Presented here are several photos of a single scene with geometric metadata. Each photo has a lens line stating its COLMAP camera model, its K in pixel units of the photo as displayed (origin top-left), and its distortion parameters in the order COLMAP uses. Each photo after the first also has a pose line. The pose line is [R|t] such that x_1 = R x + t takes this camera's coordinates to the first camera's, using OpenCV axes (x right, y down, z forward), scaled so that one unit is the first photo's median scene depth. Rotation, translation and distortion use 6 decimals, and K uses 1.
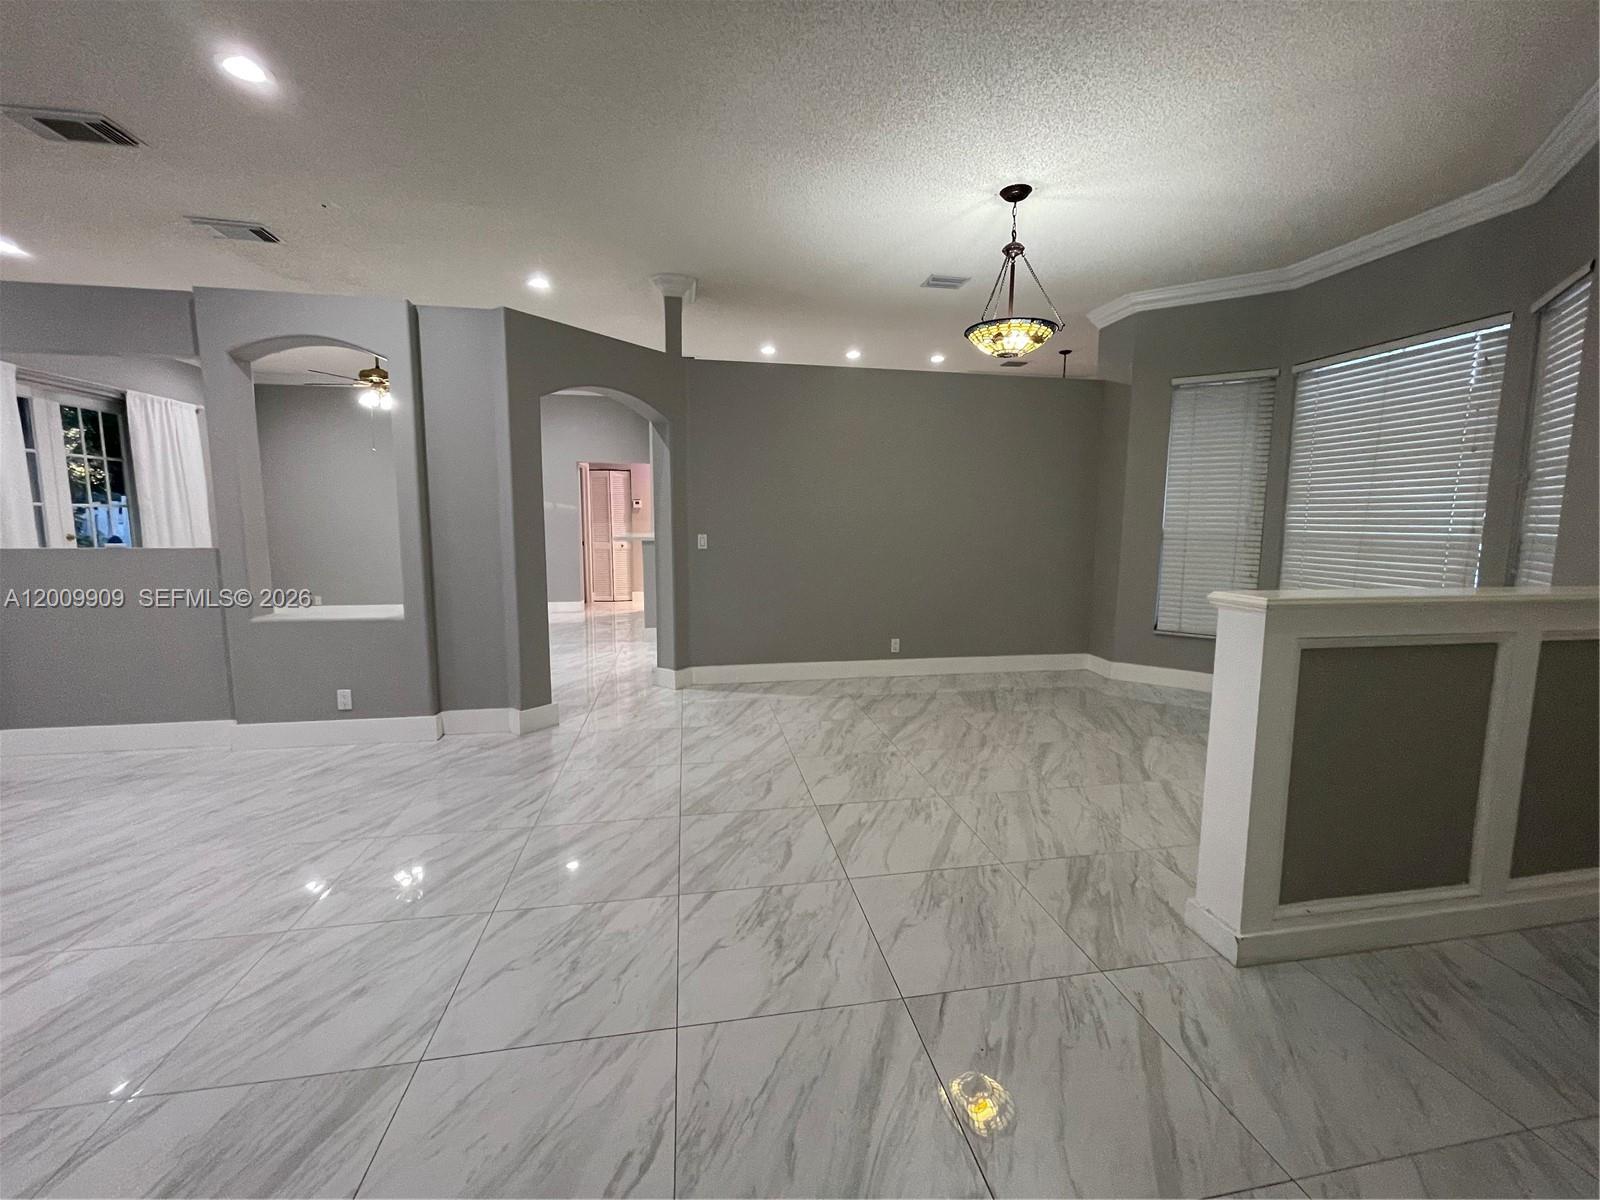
lens RADIAL K [[648.2, 0, 802.9], [0, 648.2, 594.5], [0, 0, 1]] dist [-0.000060, -0.001077]
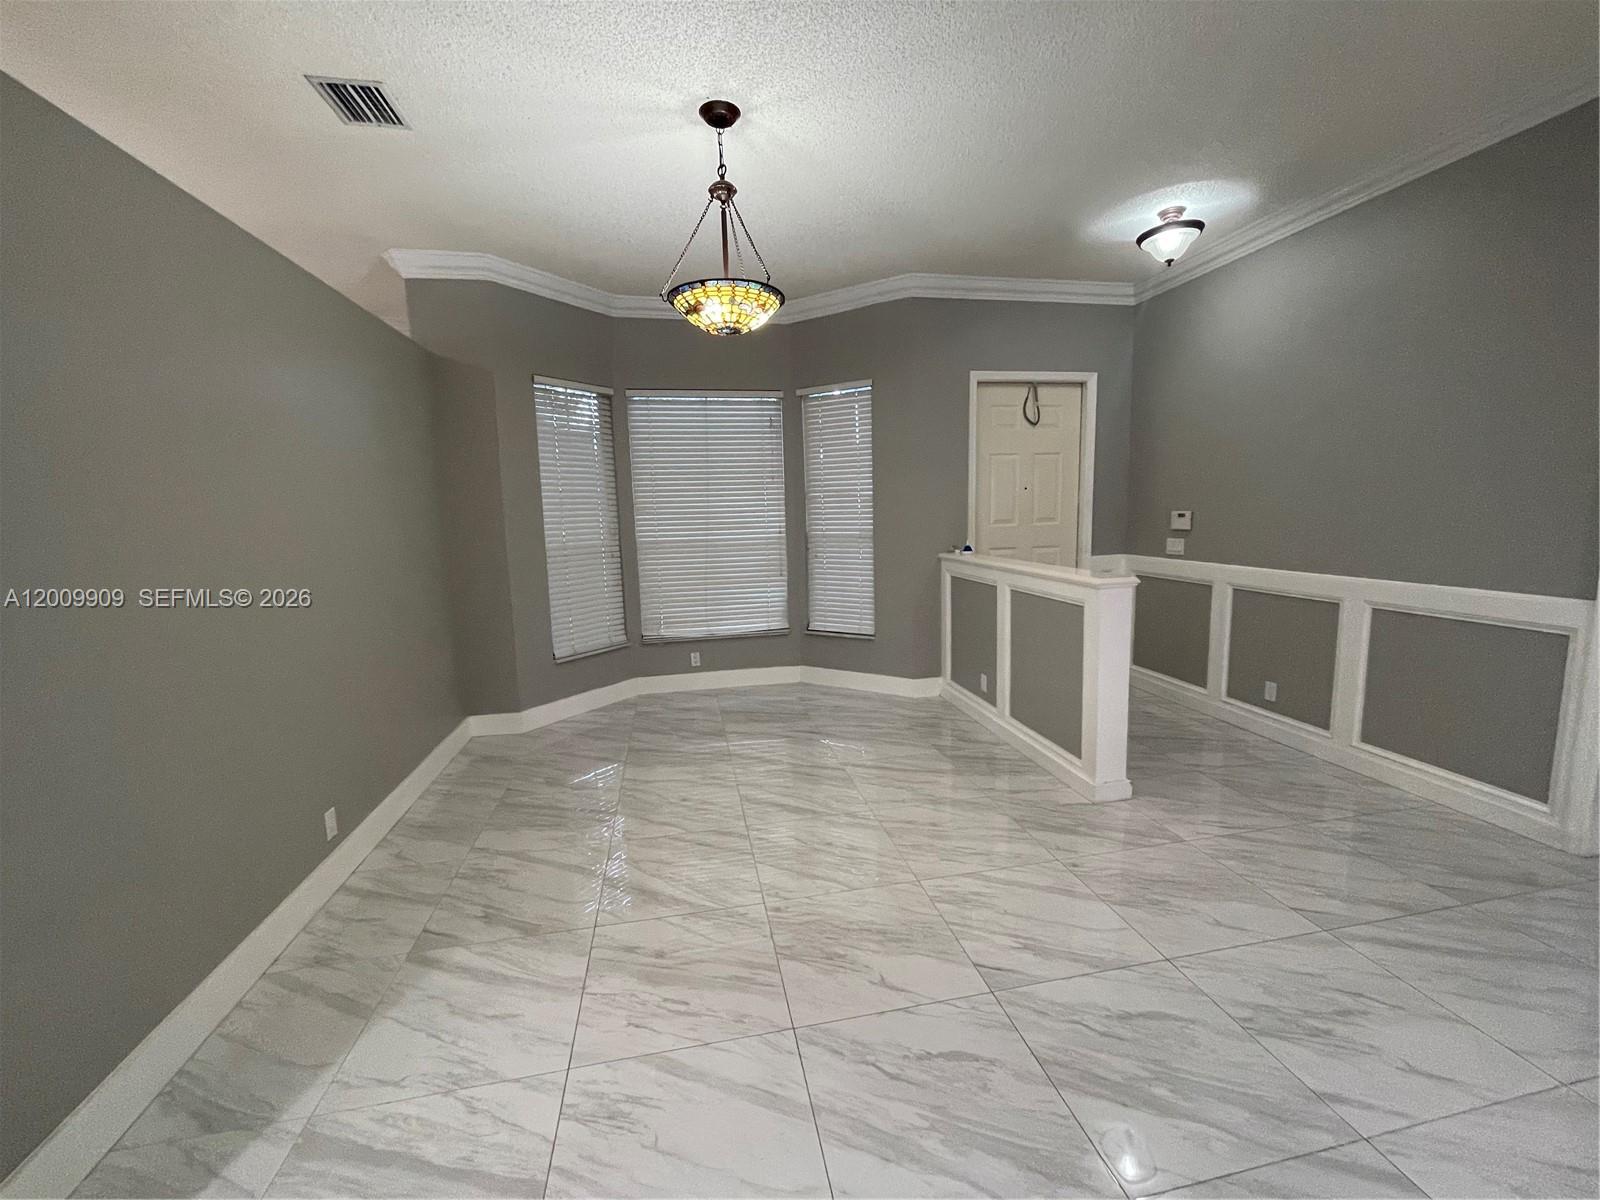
lens RADIAL K [[648.2, 0, 802.9], [0, 648.2, 594.5], [0, 0, 1]] dist [-0.000060, -0.001077]
pose [[-0.020052, -0.142908, 0.989533, -0.434944], [0.144467, 0.978931, 0.144304, -0.147285], [-0.989306, 0.145848, 0.001016, 0.859689]]
